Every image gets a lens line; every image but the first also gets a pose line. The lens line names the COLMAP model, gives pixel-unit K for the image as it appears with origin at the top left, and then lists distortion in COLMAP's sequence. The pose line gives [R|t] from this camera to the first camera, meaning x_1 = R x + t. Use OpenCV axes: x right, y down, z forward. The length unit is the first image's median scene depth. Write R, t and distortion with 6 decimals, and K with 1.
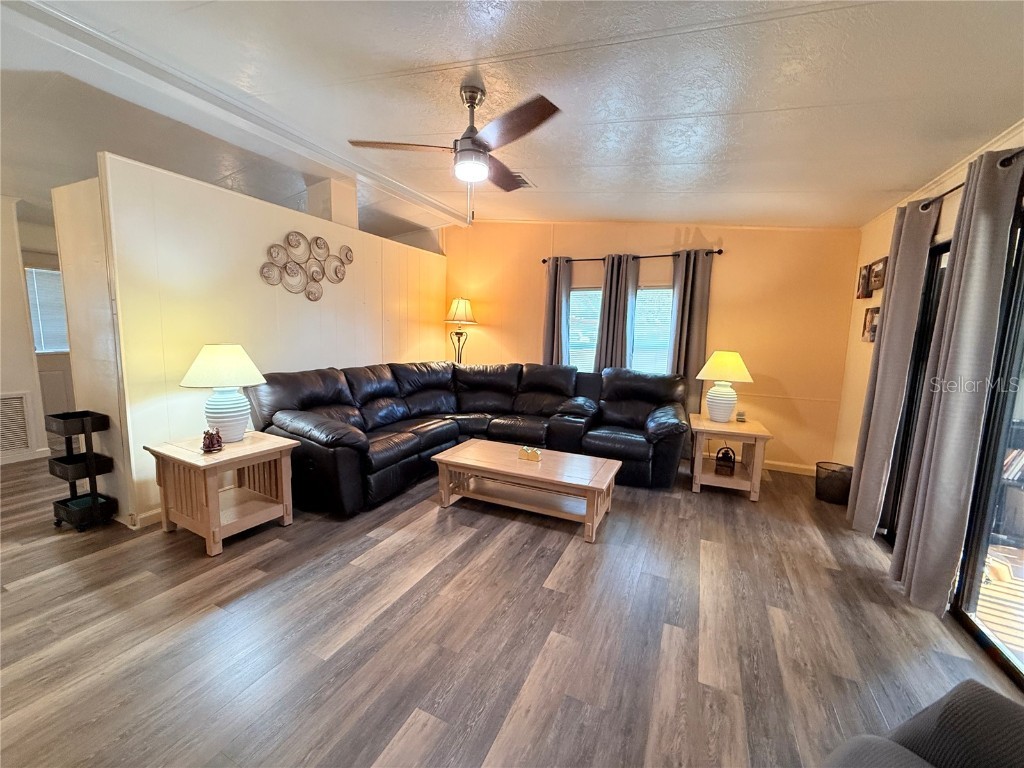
lens RADIAL K [[407.6, 0, 512.1], [0, 407.6, 381.3], [0, 0, 1]] dist [-0.004112, 0.001010]
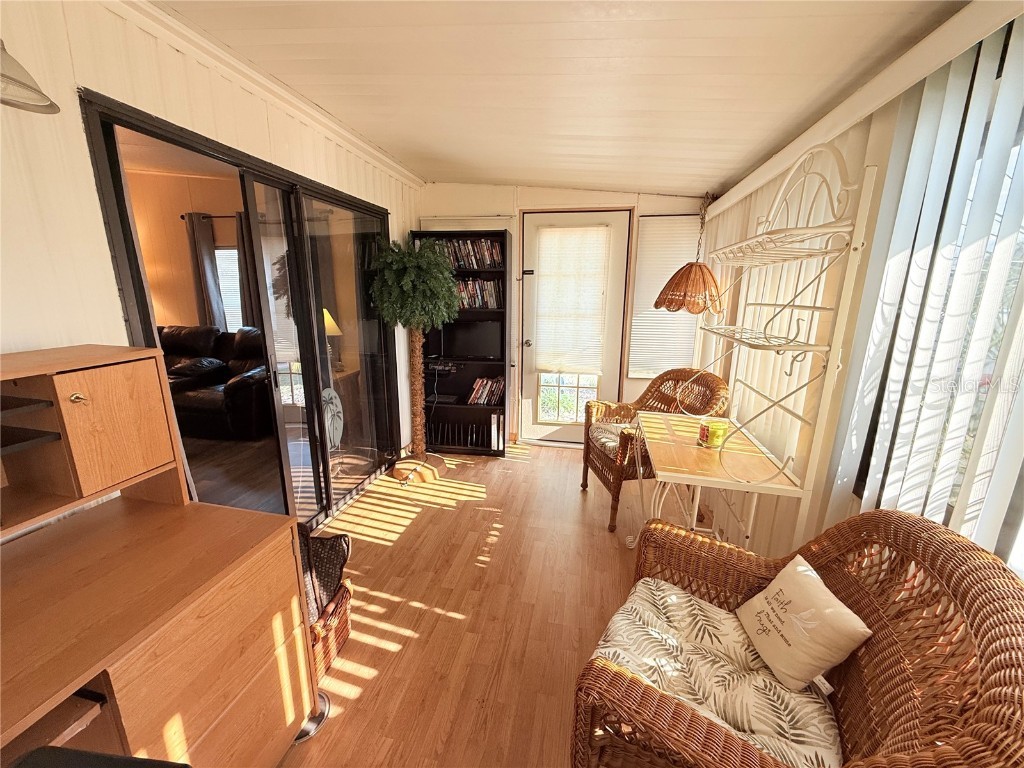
lens RADIAL K [[407.6, 0, 512.0], [0, 407.6, 389.8], [0, 0, 1]] dist [-0.004112, 0.001010]
pose [[0.969050, -0.075156, 0.235144, 0.743568], [0.048450, 0.991907, 0.117361, 0.038236], [-0.242061, -0.102336, 0.964849, -0.179179]]
